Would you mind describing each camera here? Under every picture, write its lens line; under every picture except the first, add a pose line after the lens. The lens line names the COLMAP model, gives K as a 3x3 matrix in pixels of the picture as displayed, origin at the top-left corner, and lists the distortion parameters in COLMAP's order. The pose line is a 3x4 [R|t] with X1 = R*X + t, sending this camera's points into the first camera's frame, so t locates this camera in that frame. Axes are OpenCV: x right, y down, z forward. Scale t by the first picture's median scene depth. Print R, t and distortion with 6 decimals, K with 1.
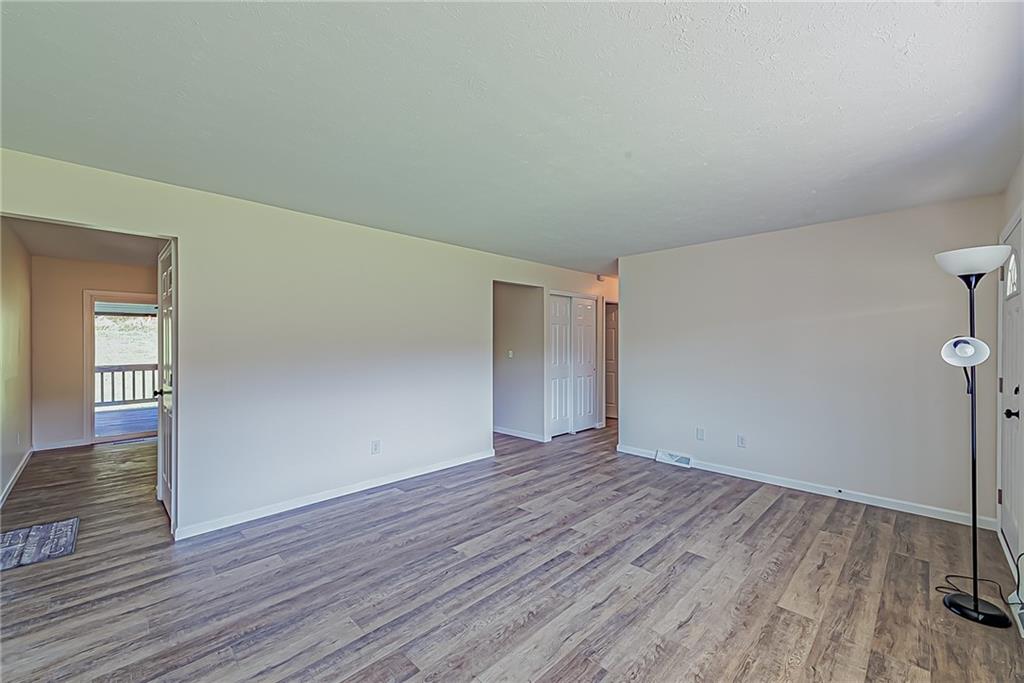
lens RADIAL K [[419.0, 0, 514.3], [0, 419.0, 340.0], [0, 0, 1]] dist [0.013639, -0.001148]
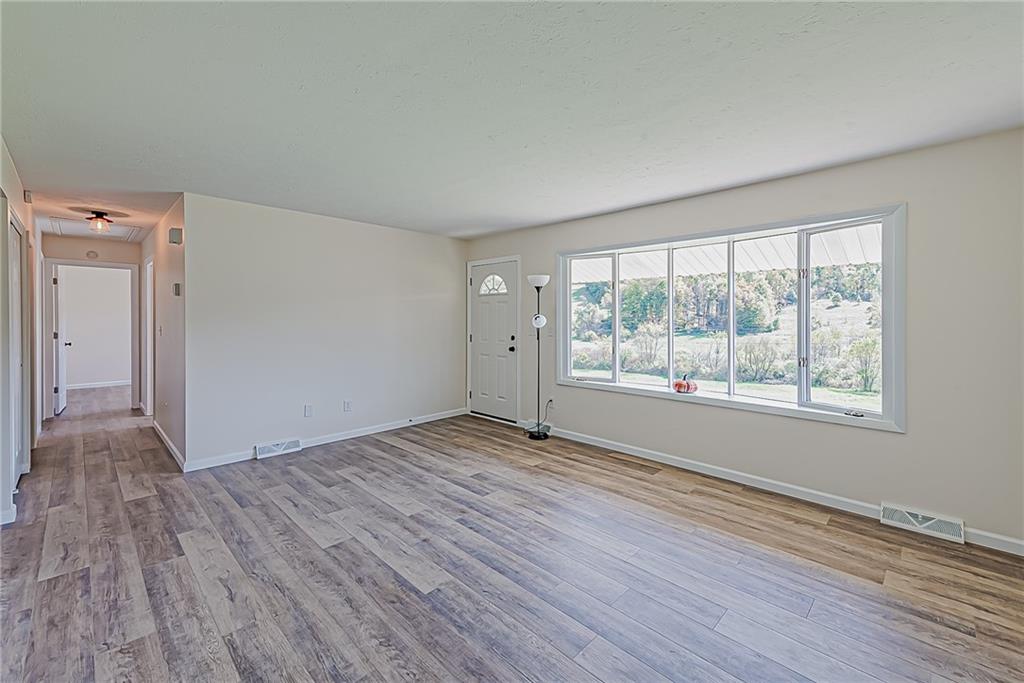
lens RADIAL K [[419.0, 0, 542.0], [0, 419.0, 322.7], [0, 0, 1]] dist [0.013639, -0.001148]
pose [[-0.043403, -0.015010, 0.998945, -0.764244], [-0.008135, 0.999859, 0.014670, 0.002808], [-0.999025, -0.007490, -0.043519, 0.711477]]
